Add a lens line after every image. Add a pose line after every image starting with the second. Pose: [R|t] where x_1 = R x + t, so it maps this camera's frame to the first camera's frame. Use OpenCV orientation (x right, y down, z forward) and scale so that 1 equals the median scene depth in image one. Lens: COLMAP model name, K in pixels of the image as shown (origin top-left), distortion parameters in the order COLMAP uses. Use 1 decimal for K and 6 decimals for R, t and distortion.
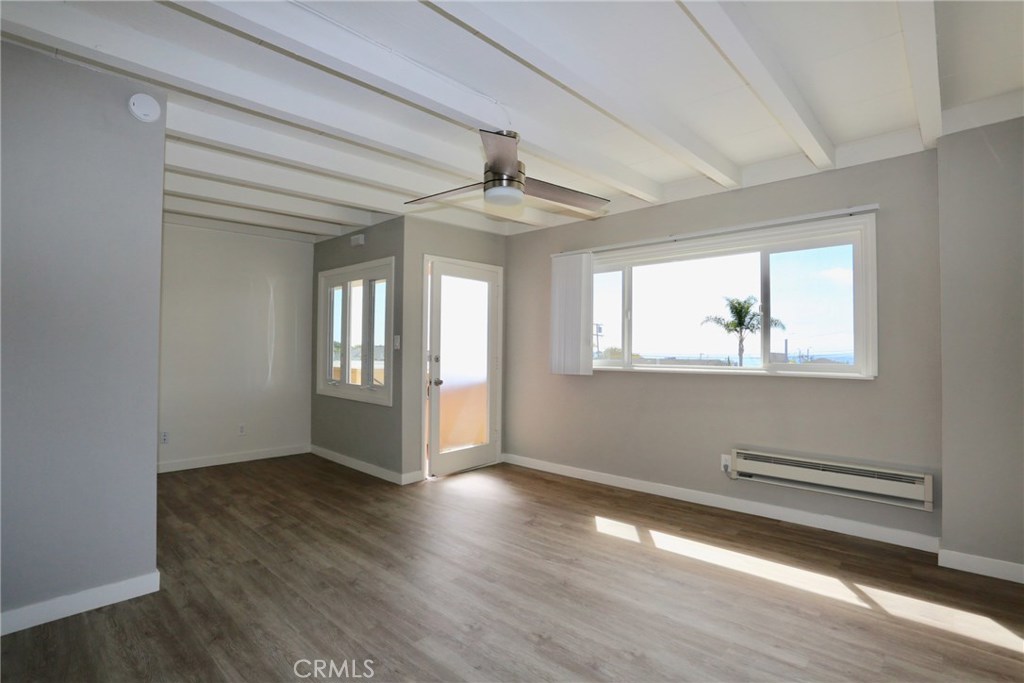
lens RADIAL K [[492.9, 0, 507.5], [0, 492.9, 338.2], [0, 0, 1]] dist [-0.054382, 0.020957]
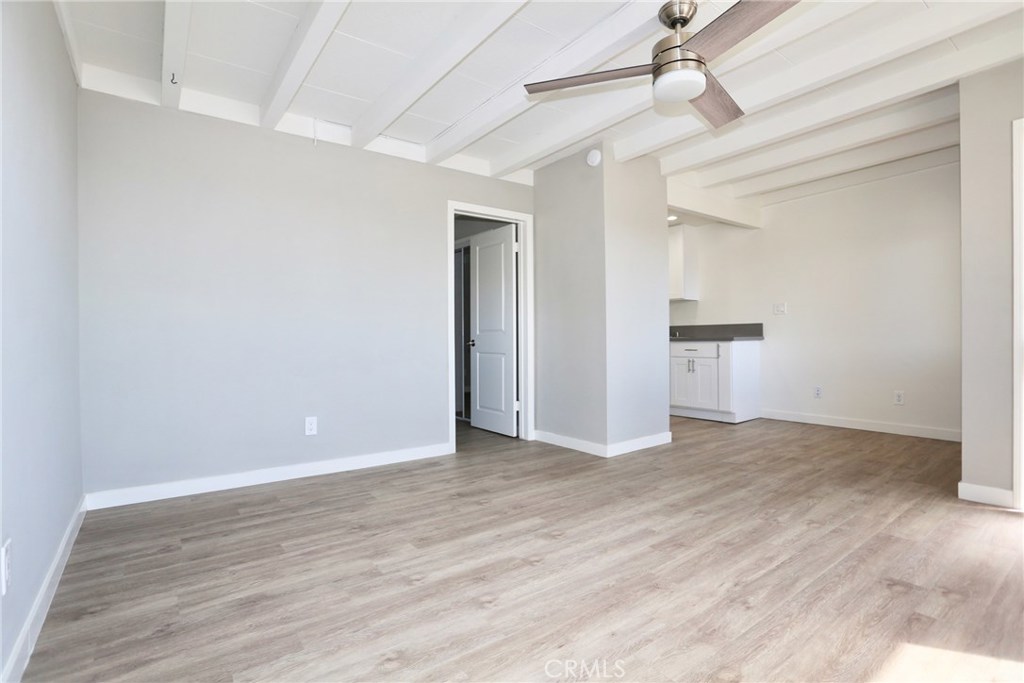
lens RADIAL K [[492.9, 0, 510.0], [0, 492.9, 335.3], [0, 0, 1]] dist [-0.054382, 0.020957]
pose [[-0.166526, -0.008825, -0.985998, 0.610851], [0.033173, 0.999344, -0.014547, 0.089994], [0.985479, -0.035131, -0.166124, 0.638666]]
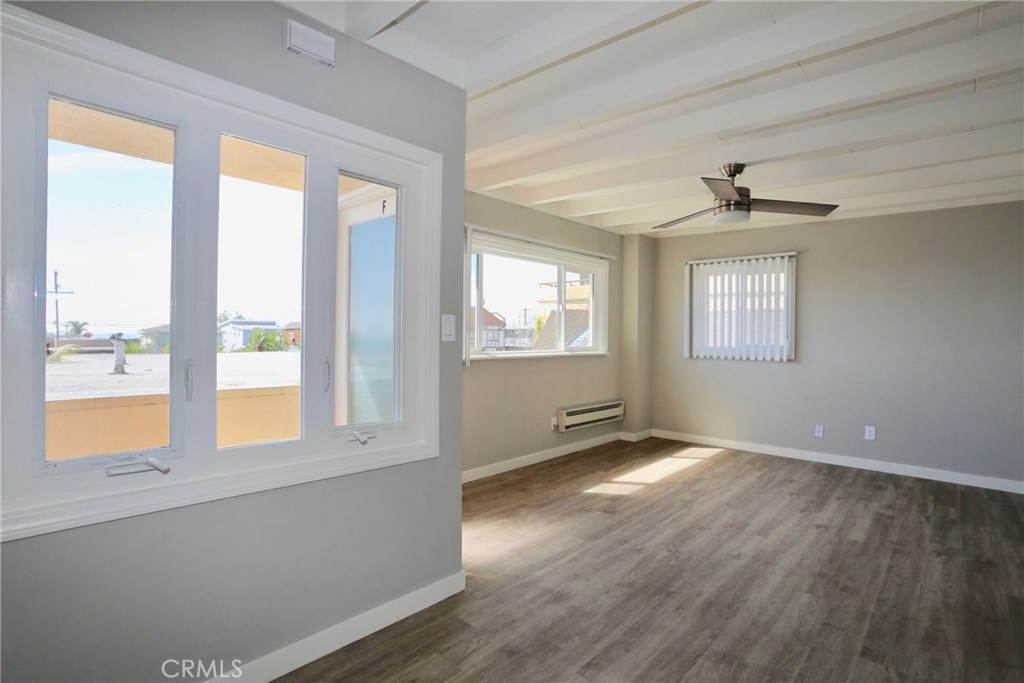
lens RADIAL K [[492.9, 0, 510.3], [0, 492.9, 338.2], [0, 0, 1]] dist [-0.054382, 0.020957]
pose [[-0.006710, -0.009821, 0.999929, -0.912888], [-0.036537, 0.999286, 0.009569, 0.015870], [-0.999310, -0.036470, -0.007064, 1.163477]]
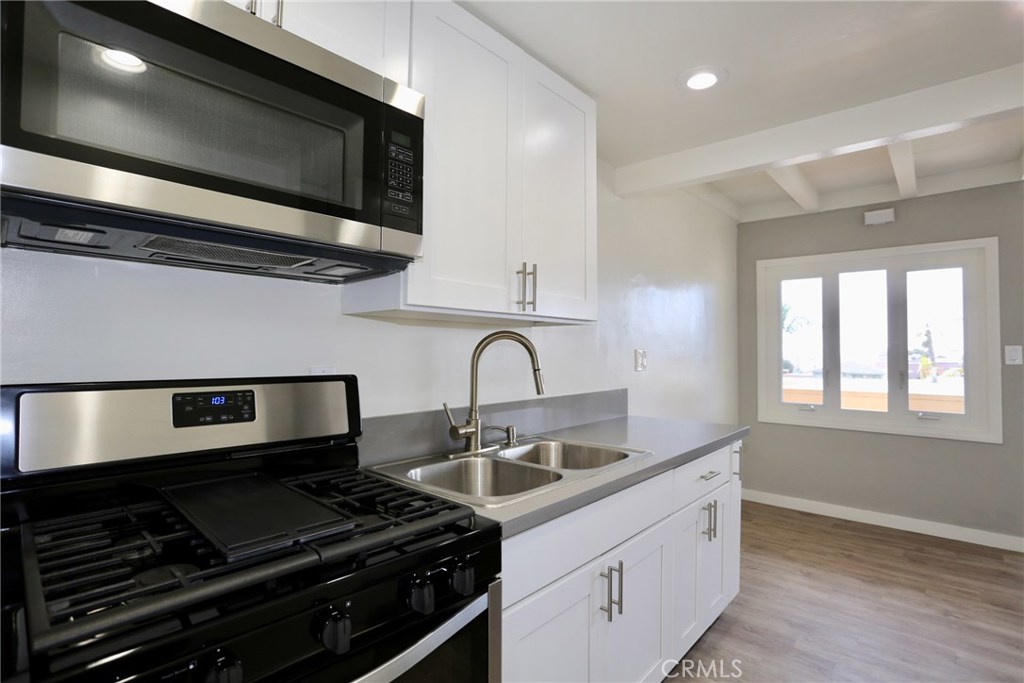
lens RADIAL K [[492.9, 0, 514.8], [0, 492.9, 337.6], [0, 0, 1]] dist [-0.054382, 0.020957]
pose [[0.999823, -0.003038, 0.018571, -1.197789], [0.003262, 0.999922, -0.012067, -0.014084], [-0.018532, 0.012125, 0.999755, 0.390503]]
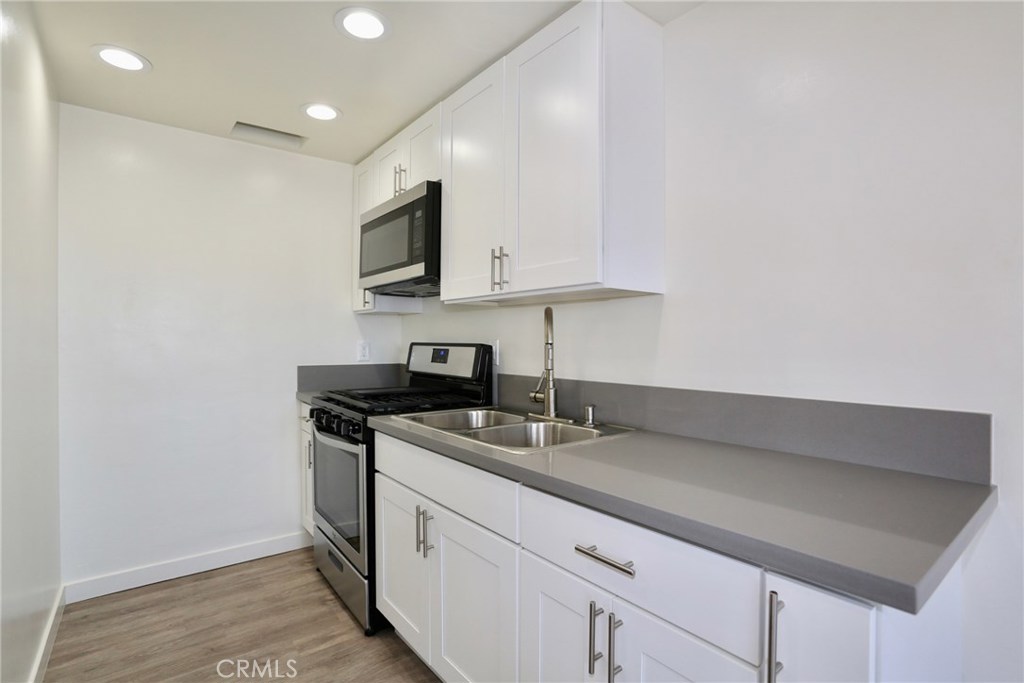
lens RADIAL K [[492.9, 0, 515.0], [0, 492.9, 337.0], [0, 0, 1]] dist [-0.054382, 0.020957]
pose [[-0.139040, -0.002019, -0.990285, -0.683495], [0.021298, 0.999761, -0.005029, 0.006205], [0.990058, -0.021791, -0.138964, 0.927835]]
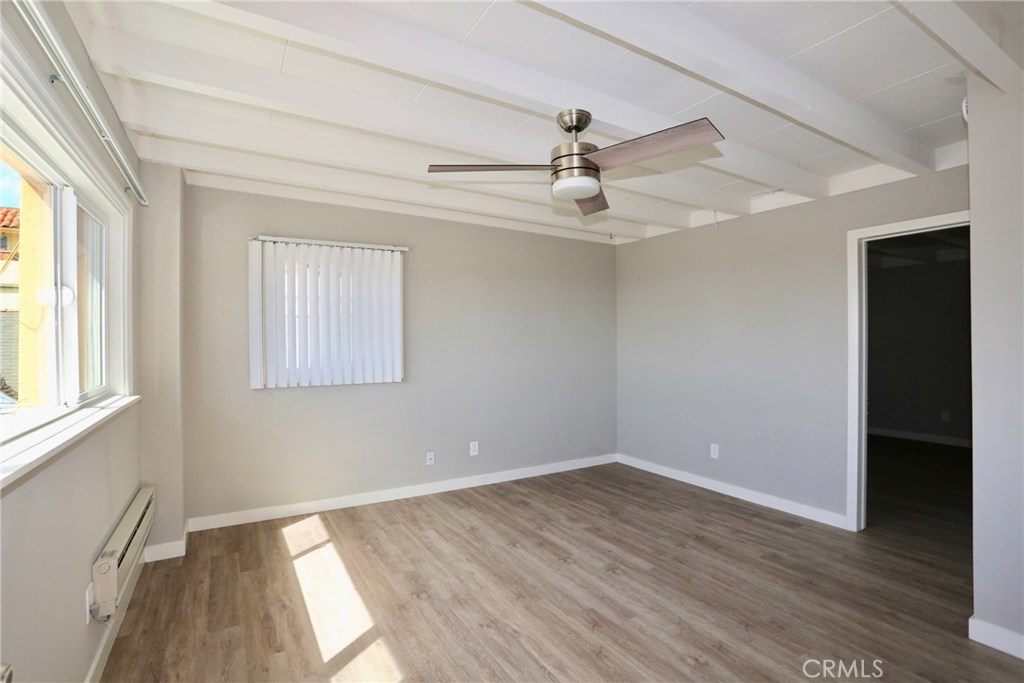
lens RADIAL K [[492.9, 0, 513.1], [0, 492.9, 341.3], [0, 0, 1]] dist [-0.054382, 0.020957]
pose [[-0.962536, 0.003692, 0.271128, -0.100672], [-0.003219, 0.999681, -0.025040, 0.000377], [-0.271134, -0.024974, -0.962218, 1.384367]]
